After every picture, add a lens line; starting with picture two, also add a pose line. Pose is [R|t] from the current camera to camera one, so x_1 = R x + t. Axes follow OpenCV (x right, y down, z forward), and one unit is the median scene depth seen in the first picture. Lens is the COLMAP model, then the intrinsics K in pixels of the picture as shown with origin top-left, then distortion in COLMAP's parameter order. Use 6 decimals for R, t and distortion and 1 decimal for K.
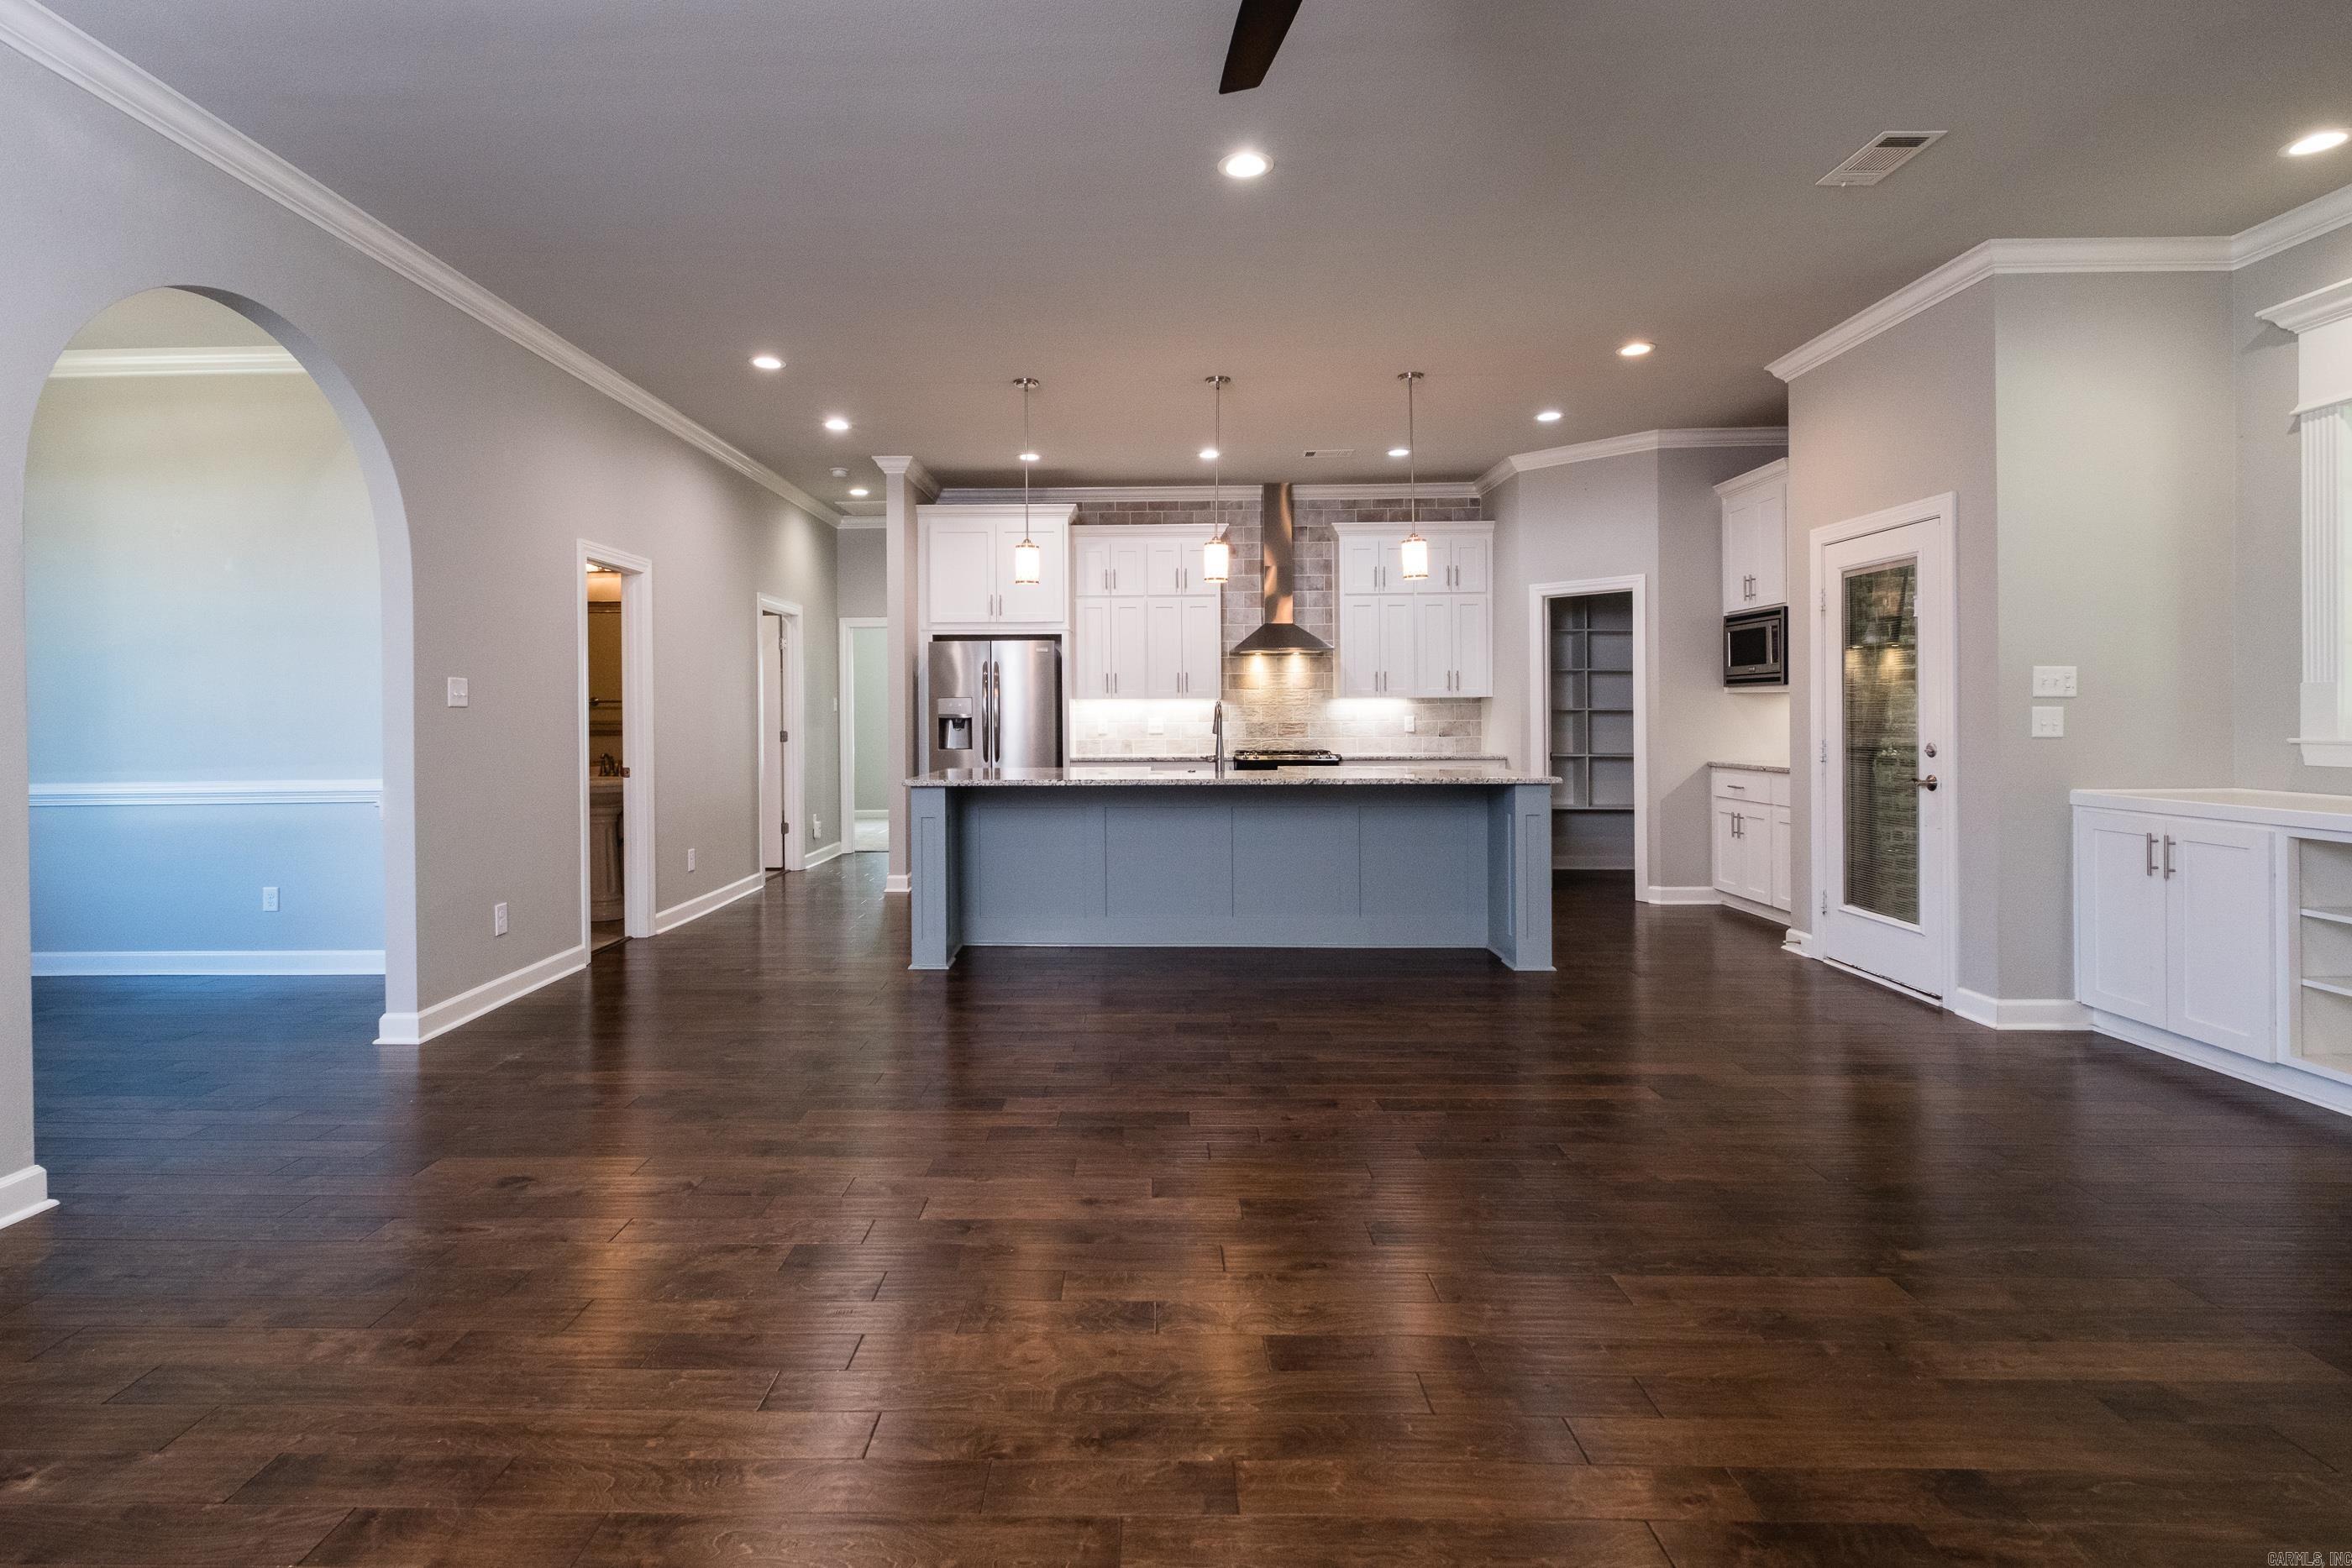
lens RADIAL K [[1117.4, 0, 1133.0], [0, 1117.4, 714.0], [0, 0, 1]] dist [0.012496, -0.004296]
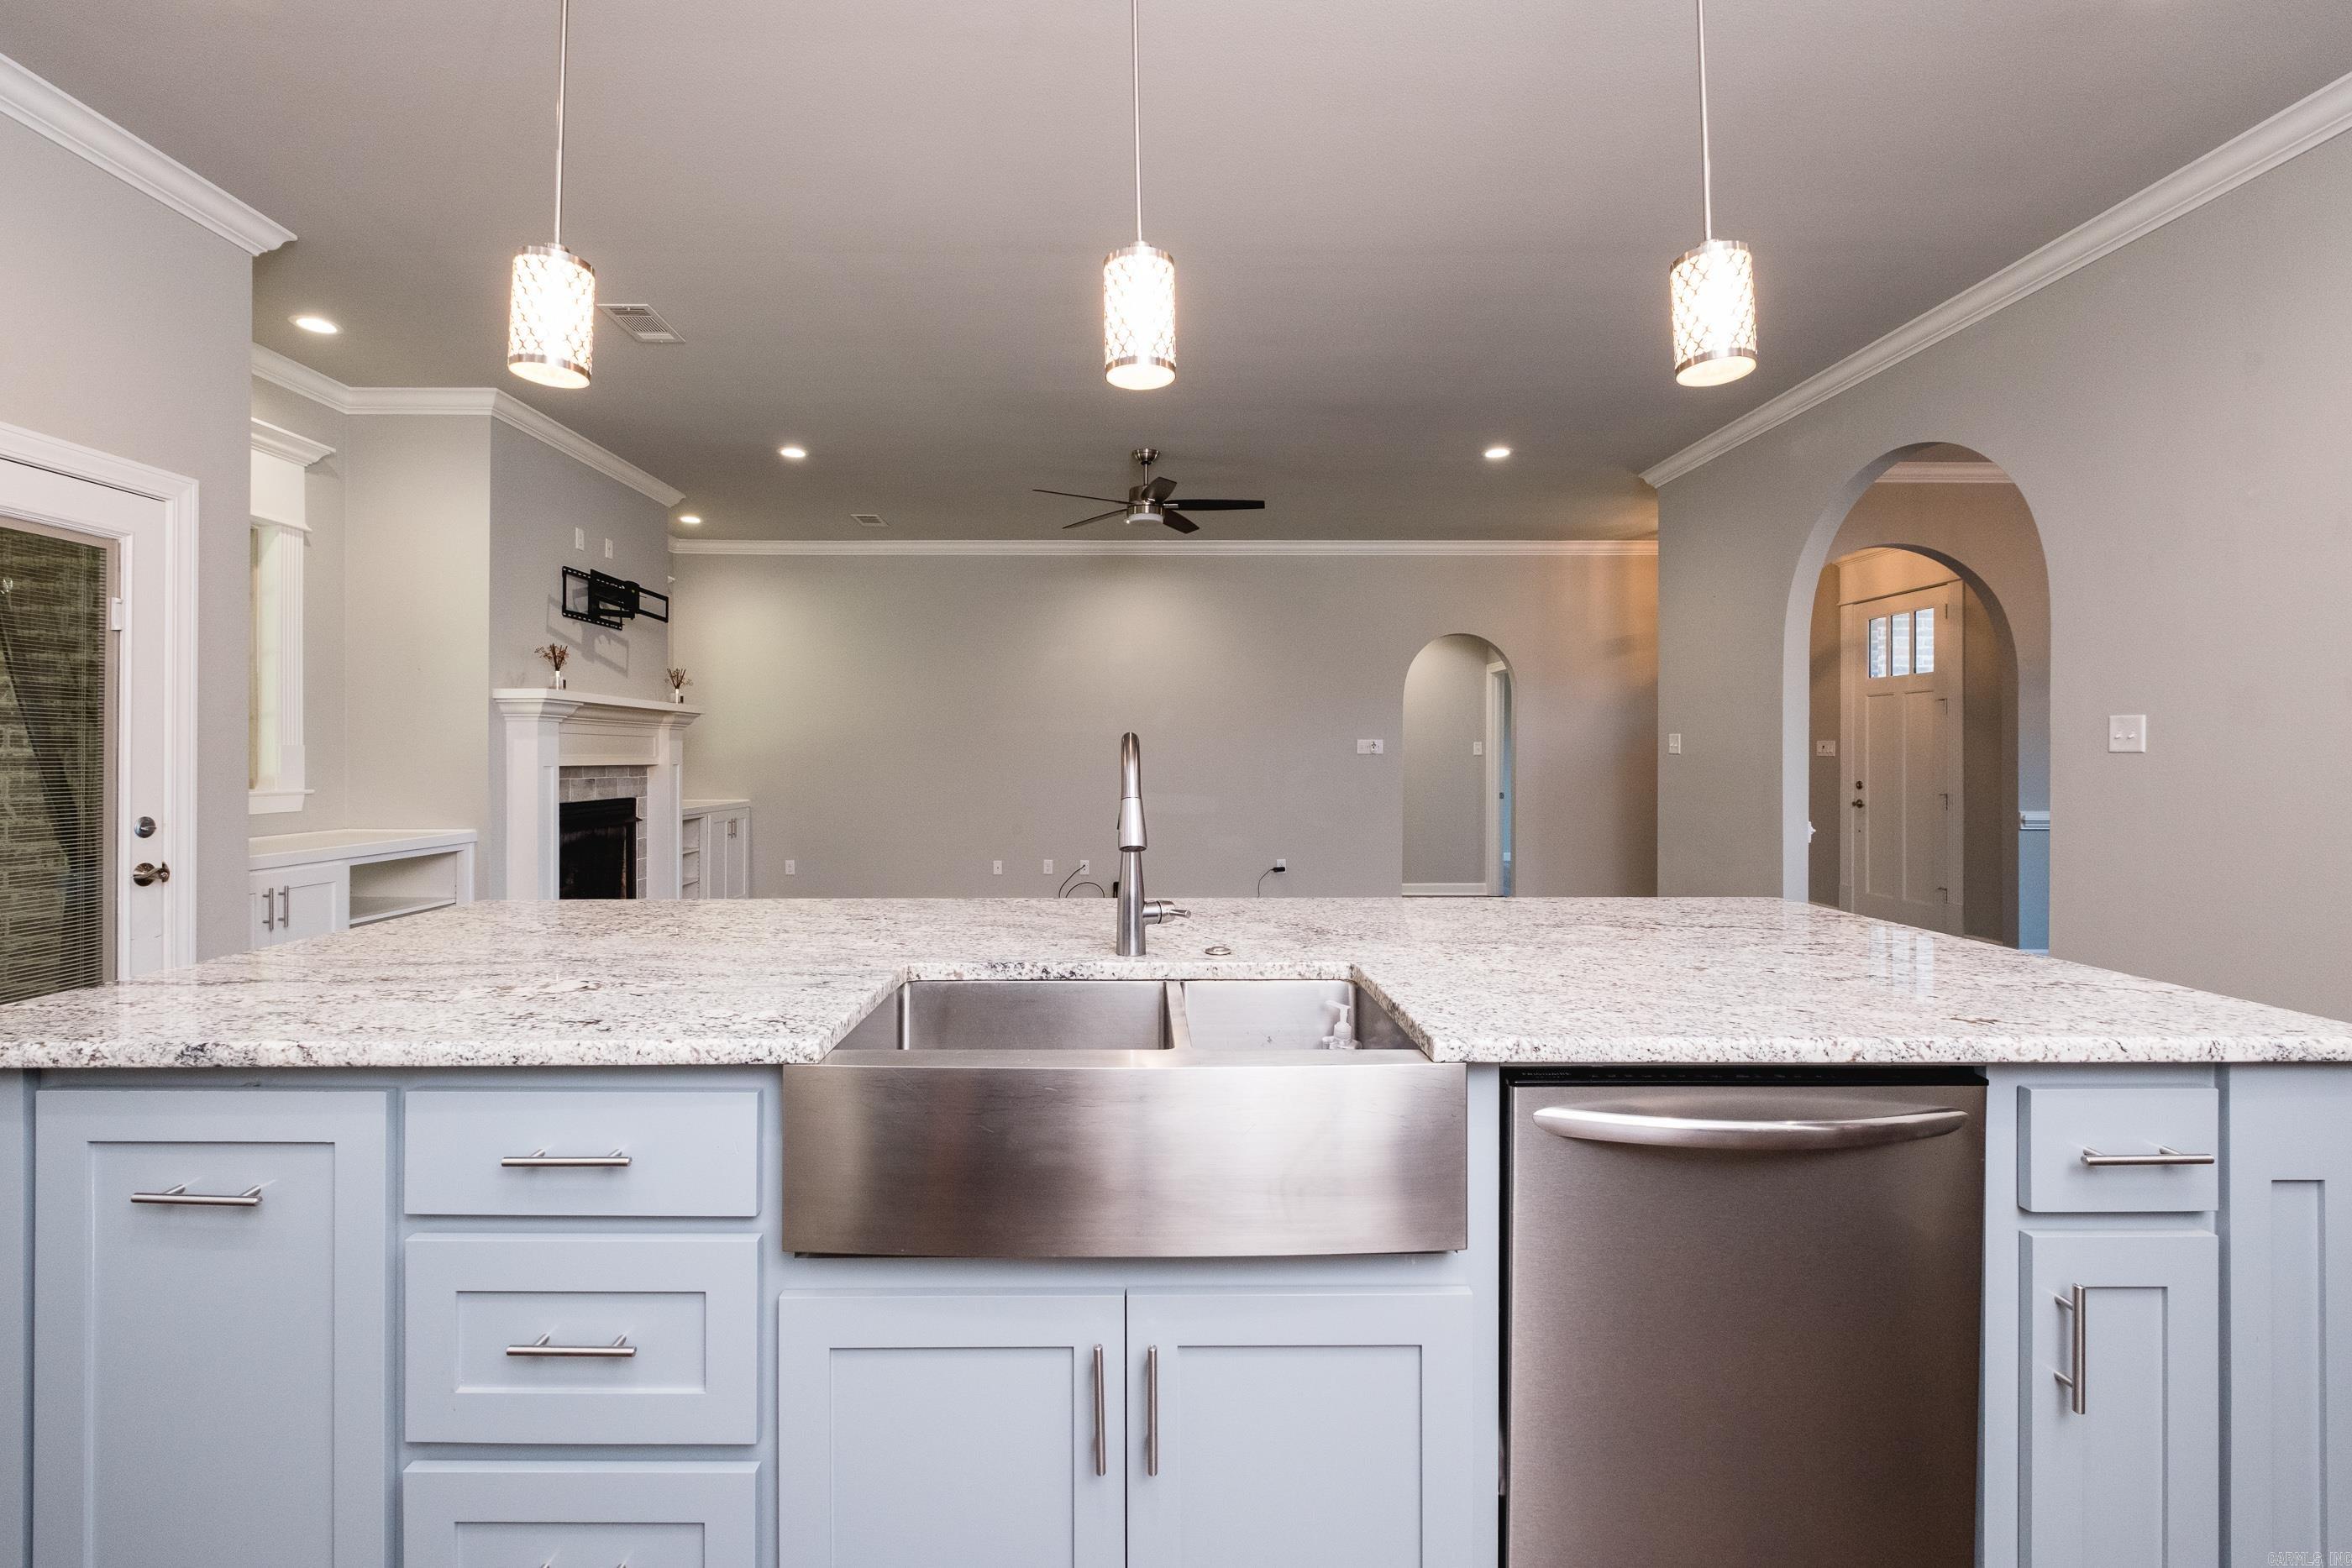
lens RADIAL K [[1019.1, 0, 1136.3], [0, 1019.1, 752.5], [0, 0, 1]] dist [0.003616, -0.000905]
pose [[-0.999775, 0.006754, -0.020123, 0.075034], [0.006844, 0.999967, -0.004387, -0.004778], [0.020093, -0.004523, -0.999788, 1.117402]]
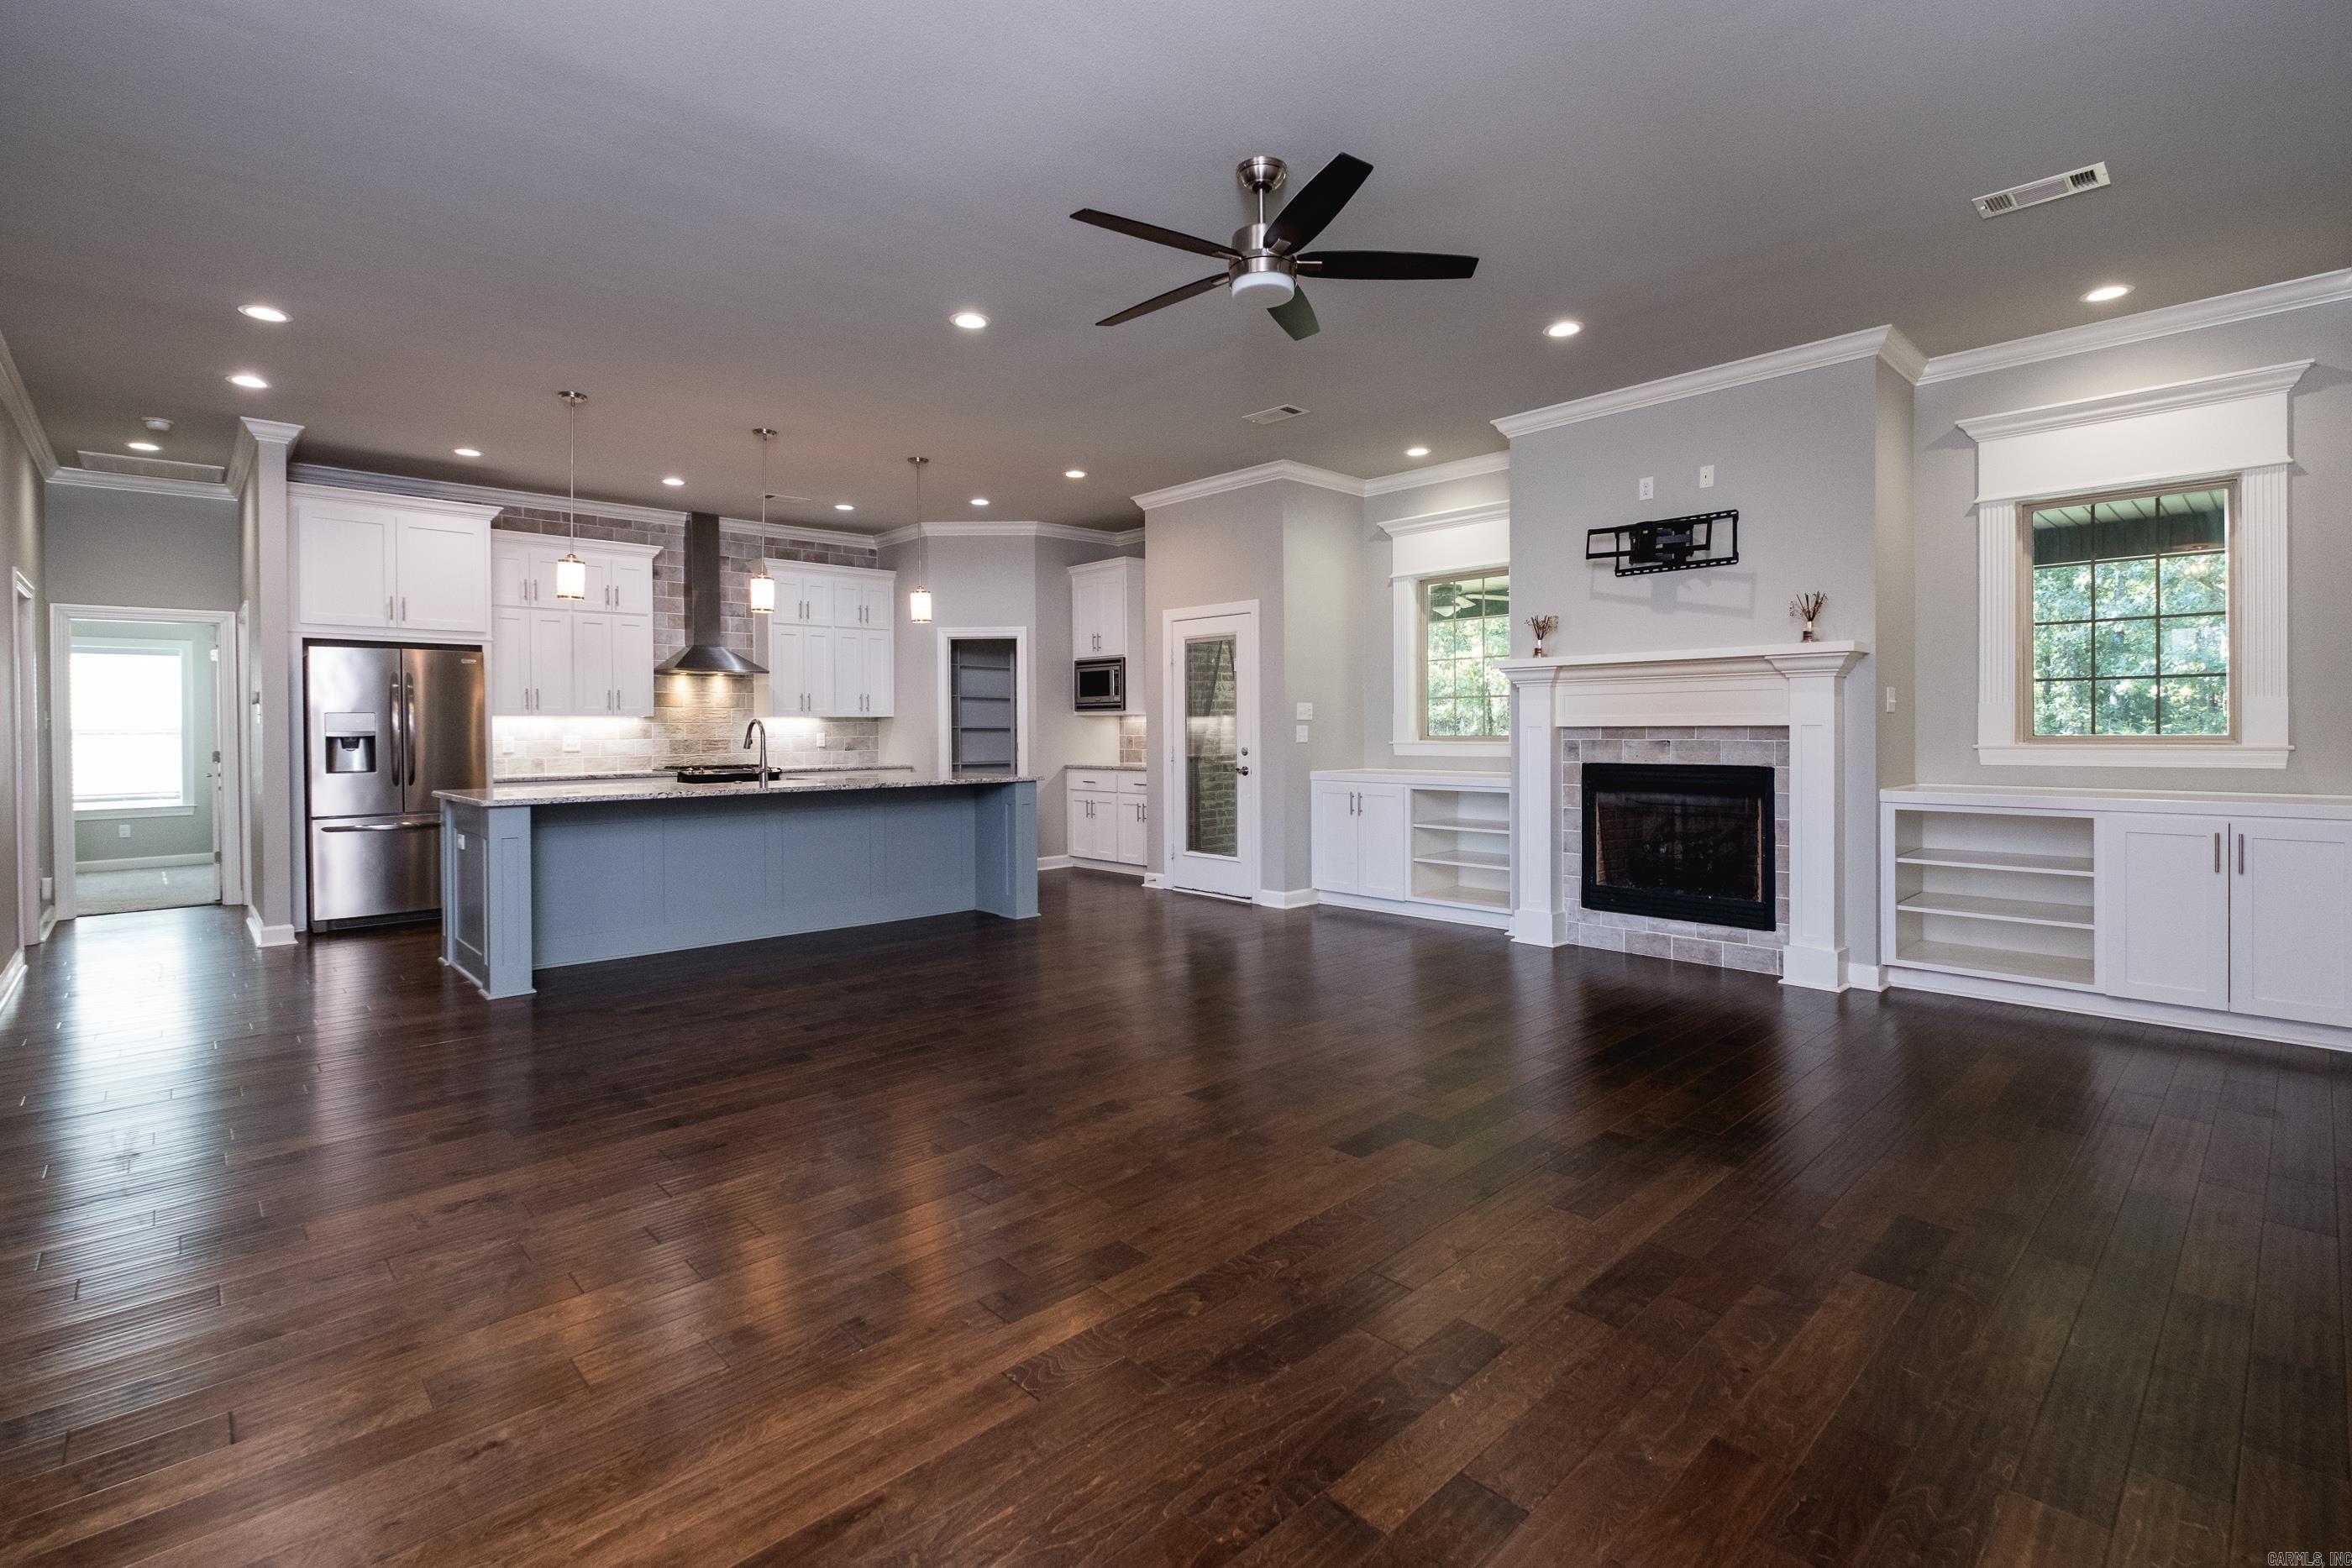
lens RADIAL K [[1066.1, 0, 1181.7], [0, 1066.1, 738.4], [0, 0, 1]] dist [0.004733, 0.000050]
pose [[0.712075, -0.005769, 0.702080, -0.322974], [0.002626, 0.999981, 0.005554, 0.002773], [-0.702099, -0.002111, 0.712077, -0.045816]]
